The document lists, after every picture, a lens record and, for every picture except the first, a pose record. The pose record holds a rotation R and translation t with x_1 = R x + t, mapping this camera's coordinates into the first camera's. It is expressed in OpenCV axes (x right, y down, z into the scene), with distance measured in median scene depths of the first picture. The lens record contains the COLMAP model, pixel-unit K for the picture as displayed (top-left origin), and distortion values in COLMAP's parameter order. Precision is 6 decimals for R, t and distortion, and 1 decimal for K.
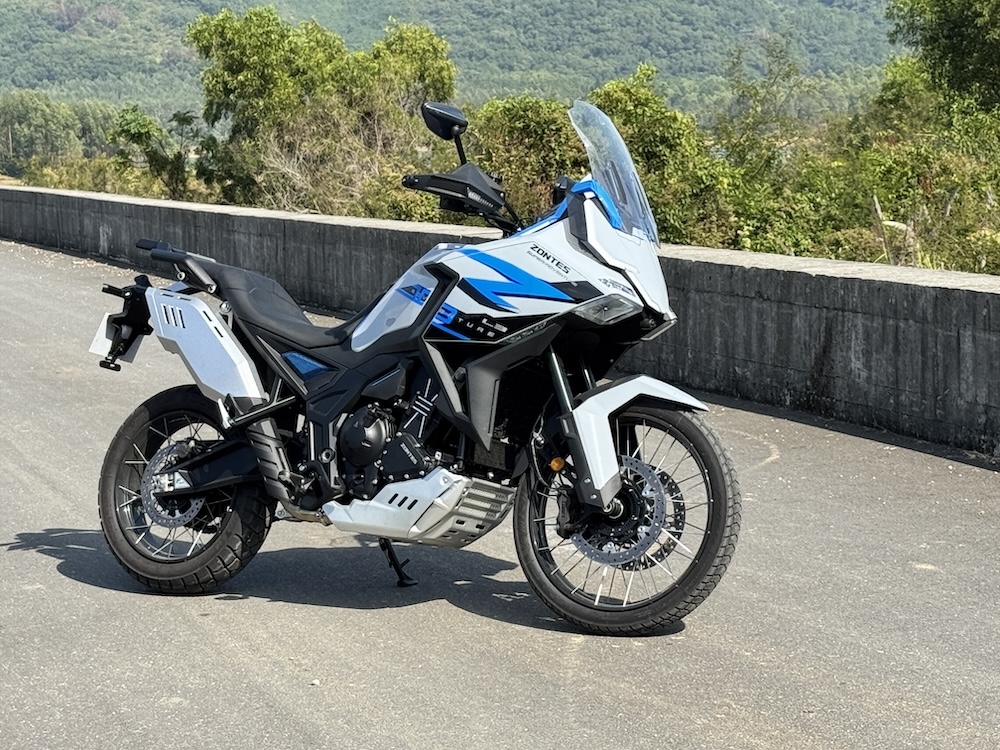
lens RADIAL K [[2445.4, 0, 500.0], [0, 2445.4, 375.0], [0, 0, 1]] dist [0.000789, 0.523638]
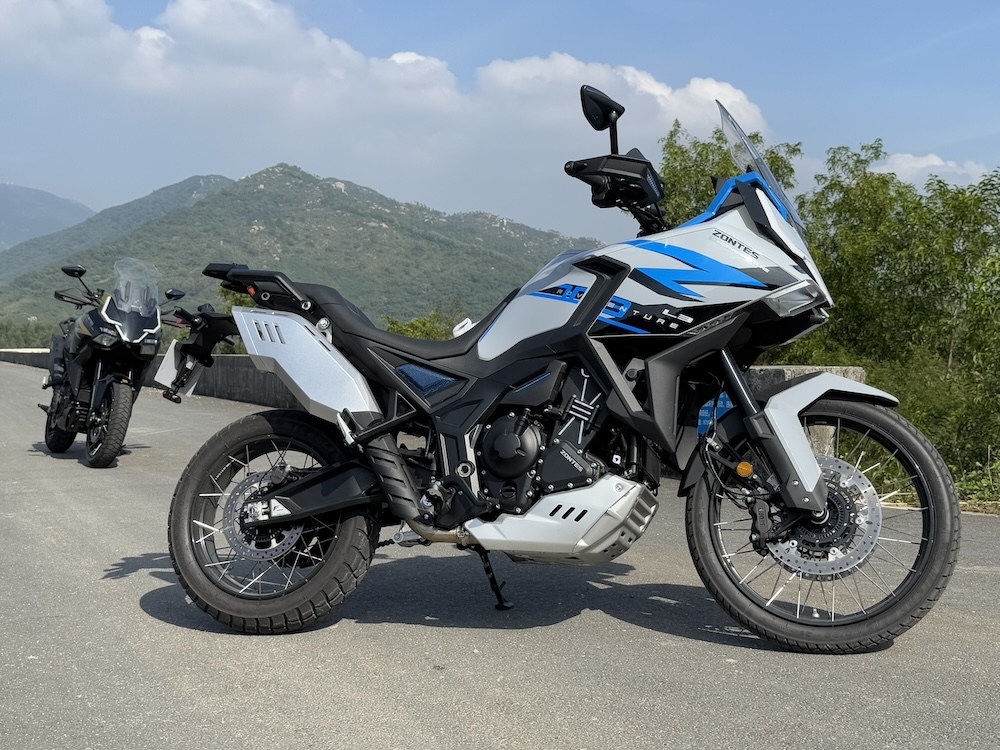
lens RADIAL K [[1246.1, 0, 500.0], [0, 1246.1, 390.8], [0, 0, 1]] dist [0.134317, -0.057711]
pose [[0.961436, -0.004111, 0.274998, -0.193081], [0.030009, 0.995486, -0.090037, 0.047482], [-0.273386, 0.094817, 0.957220, 0.553845]]
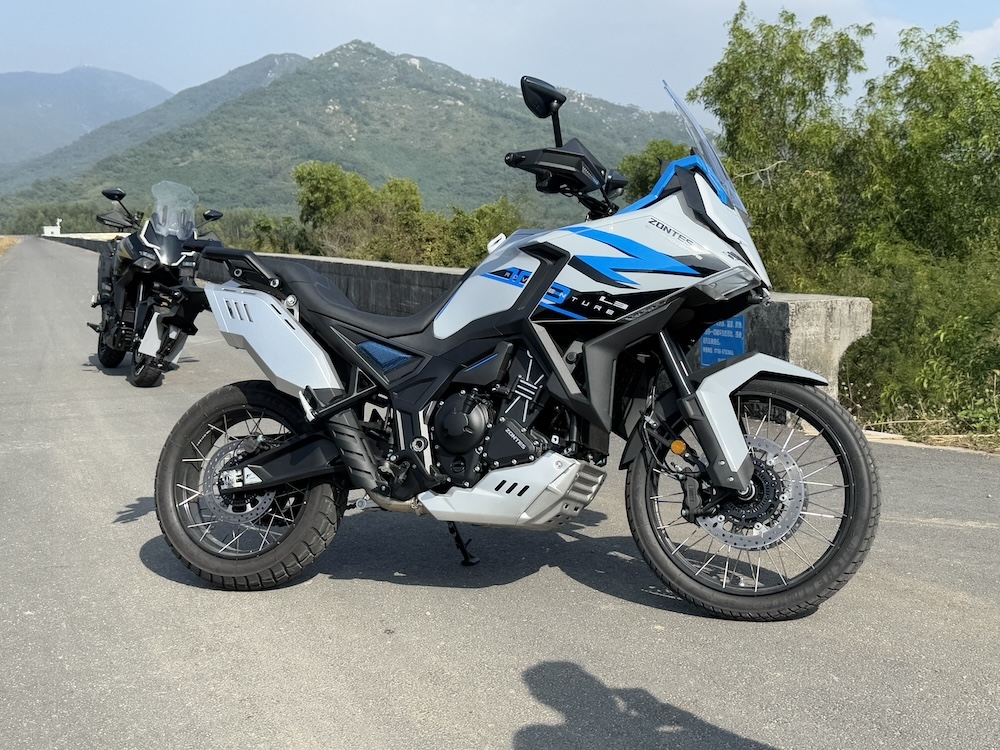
lens RADIAL K [[1246.1, 0, 500.0], [0, 1246.1, 390.8], [0, 0, 1]] dist [0.134317, -0.057711]
pose [[0.975942, -0.031983, 0.215671, -0.150455], [0.032673, 0.999466, 0.000368, 0.012615], [-0.215567, 0.006687, 0.976466, 0.514529]]
